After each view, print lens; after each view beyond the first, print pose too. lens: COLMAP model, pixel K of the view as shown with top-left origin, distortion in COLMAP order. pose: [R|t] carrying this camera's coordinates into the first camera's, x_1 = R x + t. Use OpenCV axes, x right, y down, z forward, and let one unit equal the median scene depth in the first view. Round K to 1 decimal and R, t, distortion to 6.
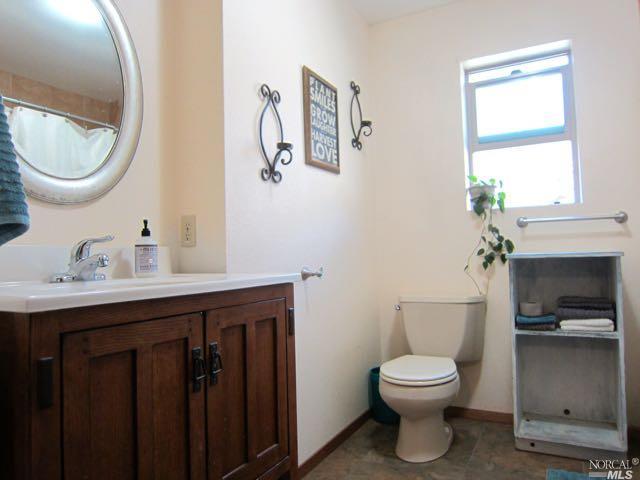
lens RADIAL K [[449.9, 0, 320.0], [0, 449.9, 240.0], [0, 0, 1]] dist [-0.037175, 0.003614]
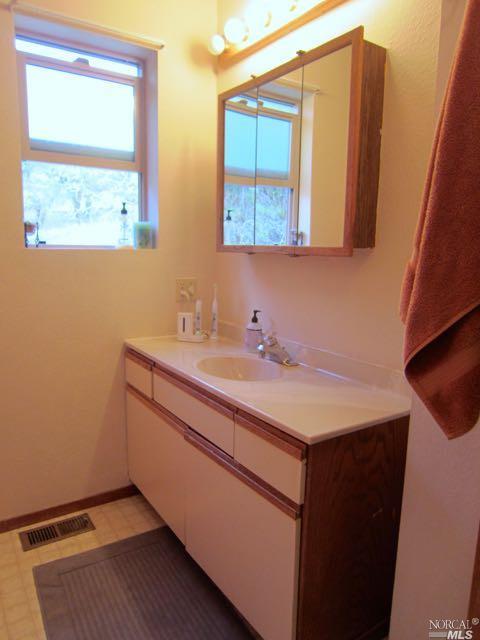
lens RADIAL K [[449.9, 0, 240.0], [0, 449.9, 320.0], [0, 0, 1]] dist [-0.037175, 0.003614]
pose [[0.475046, -0.107151, 0.873413, -0.125303], [-0.063116, 0.985853, 0.155274, -0.085471], [-0.877694, -0.128889, 0.461563, 0.375015]]
